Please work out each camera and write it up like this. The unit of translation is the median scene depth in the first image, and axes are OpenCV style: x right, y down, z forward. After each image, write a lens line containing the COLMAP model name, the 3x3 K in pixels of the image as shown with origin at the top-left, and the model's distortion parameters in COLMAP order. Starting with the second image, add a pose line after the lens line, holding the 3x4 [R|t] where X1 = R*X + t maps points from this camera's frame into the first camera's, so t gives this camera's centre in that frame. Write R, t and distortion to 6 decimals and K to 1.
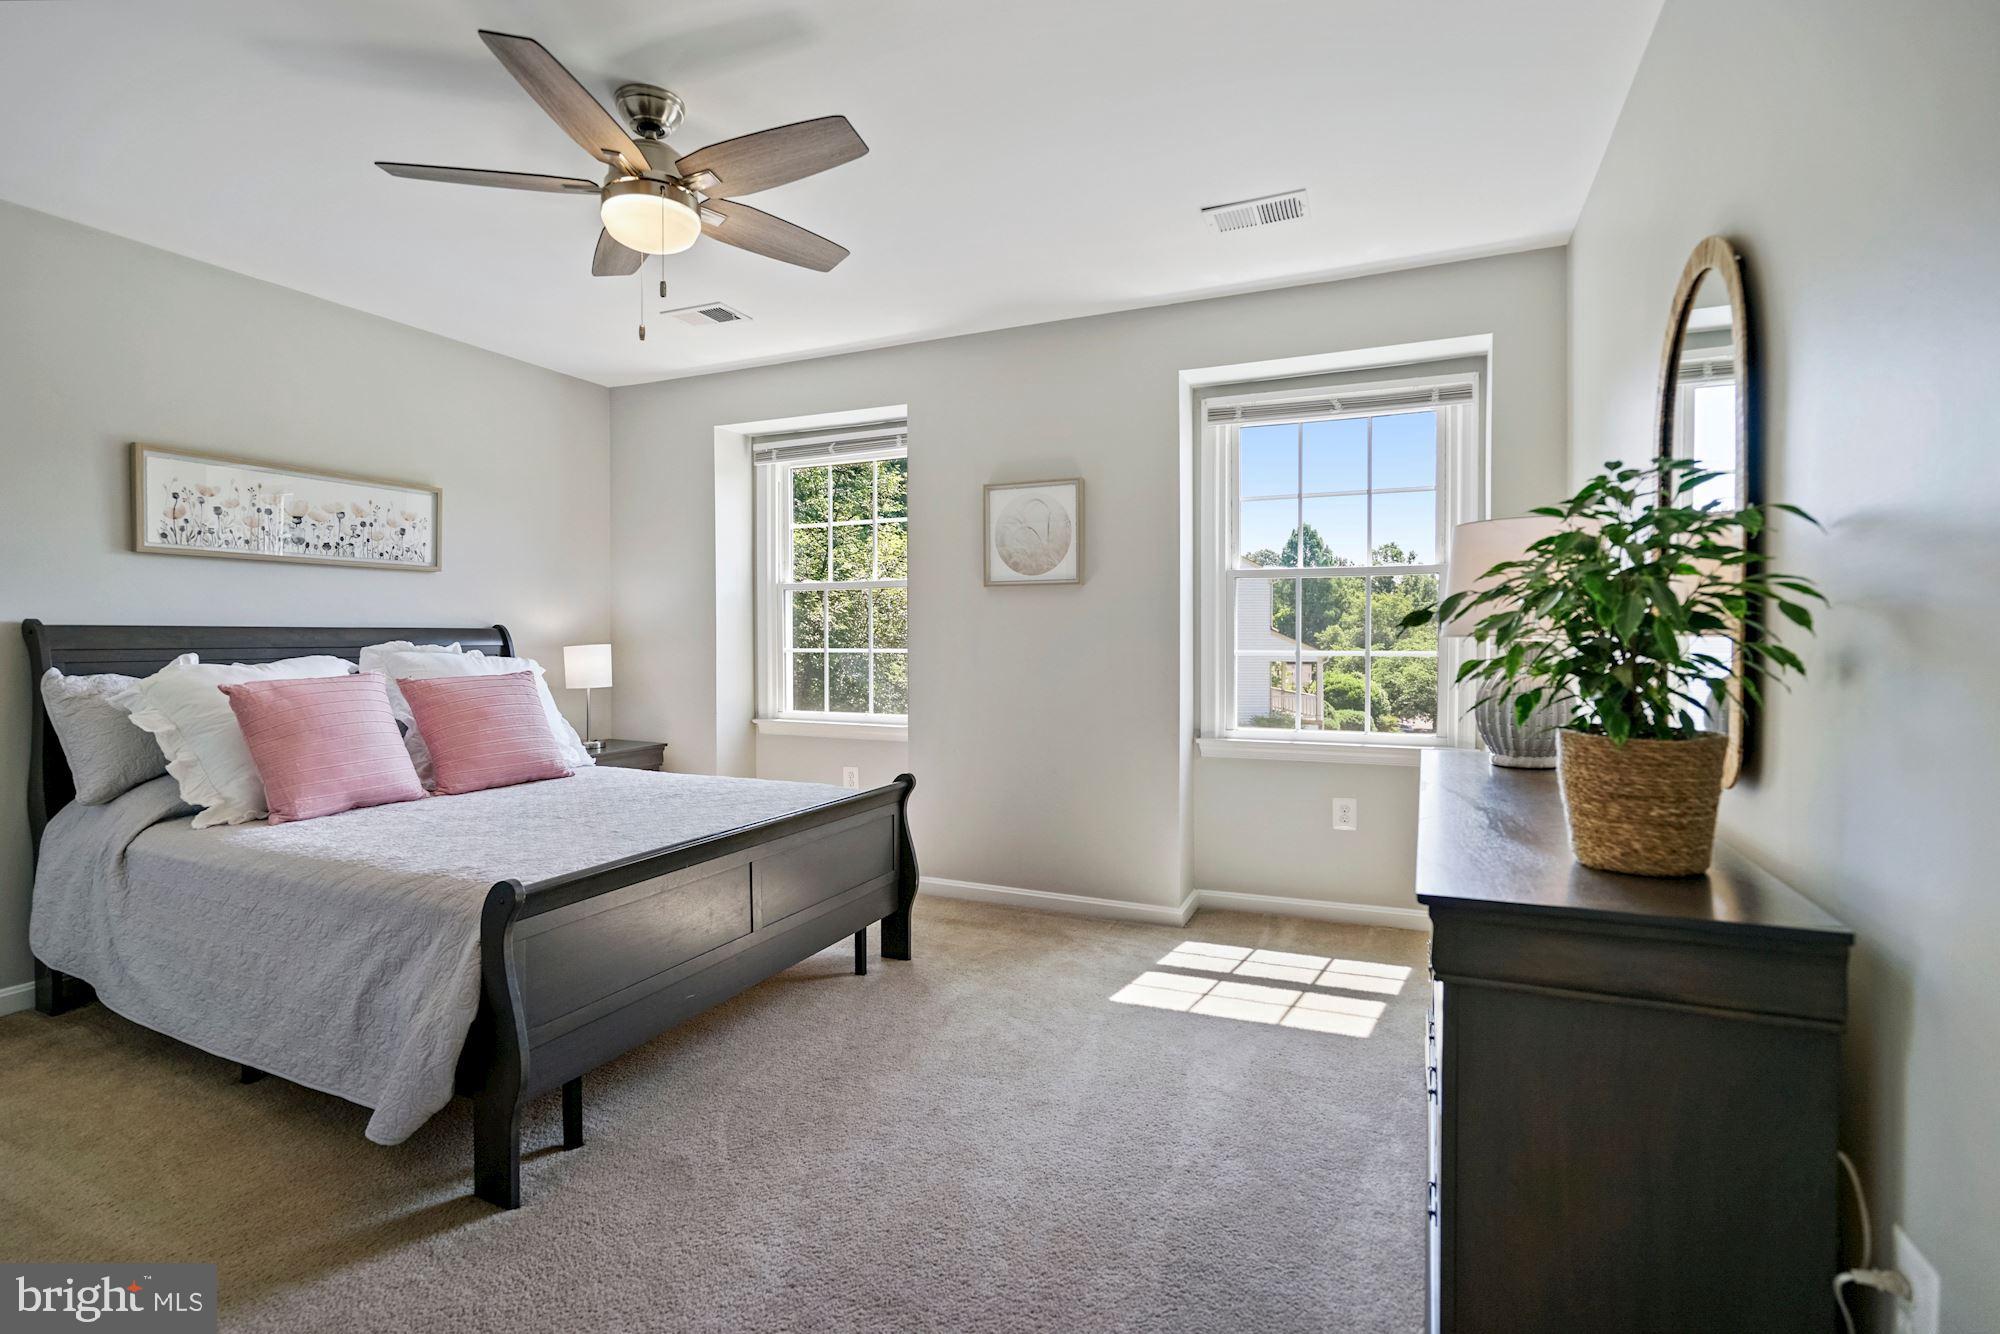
lens RADIAL K [[920.0, 0, 1000.0], [0, 920.0, 667.0], [0, 0, 1]] dist [-0.042737, 0.017105]
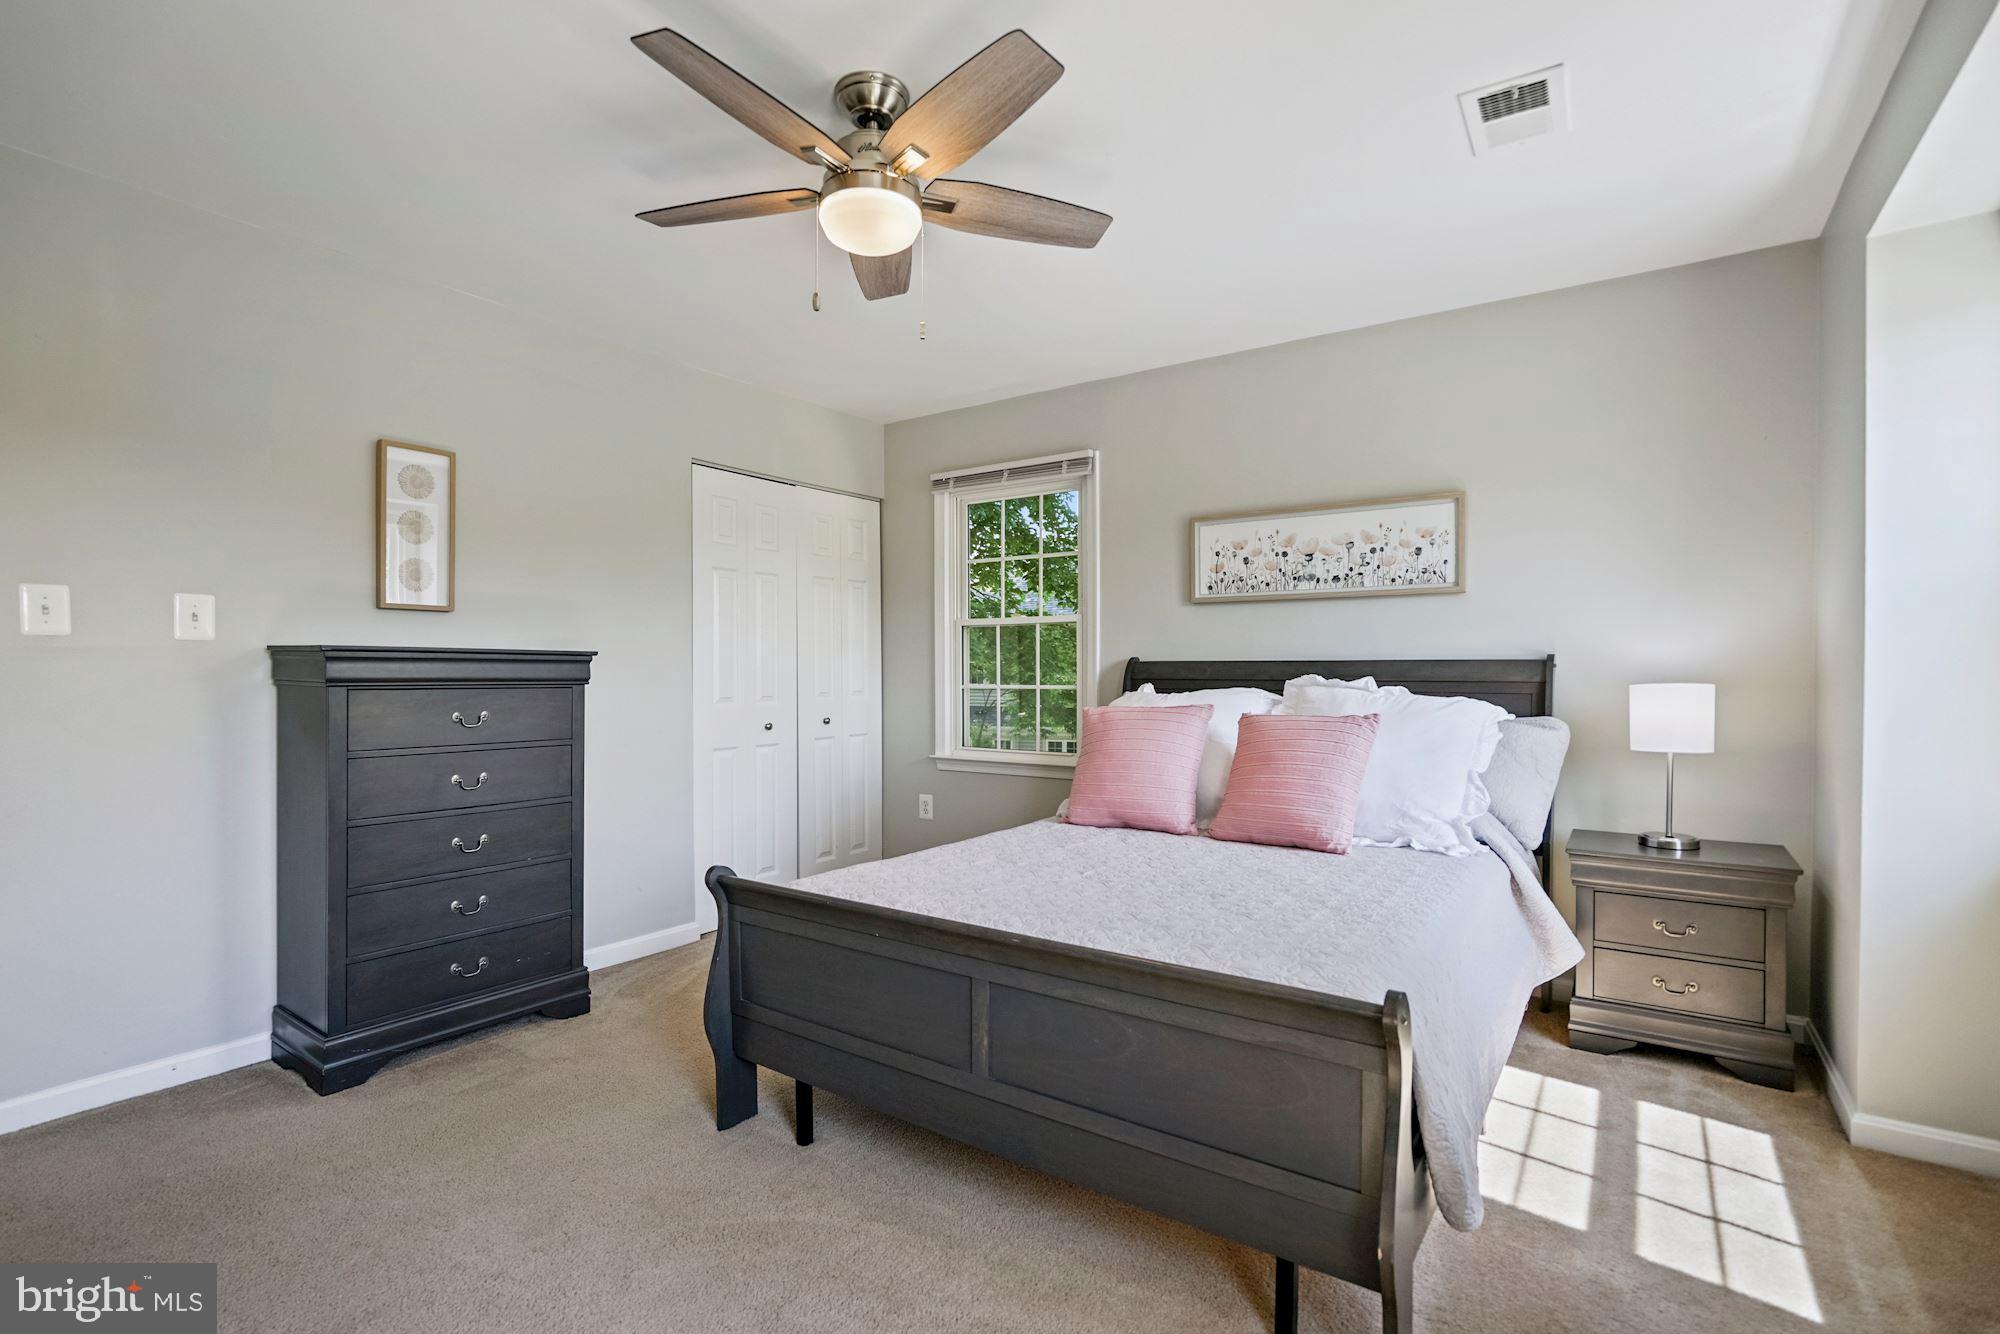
lens RADIAL K [[920.0, 0, 1000.0], [0, 920.0, 667.0], [0, 0, 1]] dist [-0.042737, 0.017105]
pose [[-0.180663, -0.009706, -0.983497, 0.326660], [-0.036408, 0.999332, -0.003174, -0.021726], [0.982871, 0.035234, -0.180895, 0.871304]]
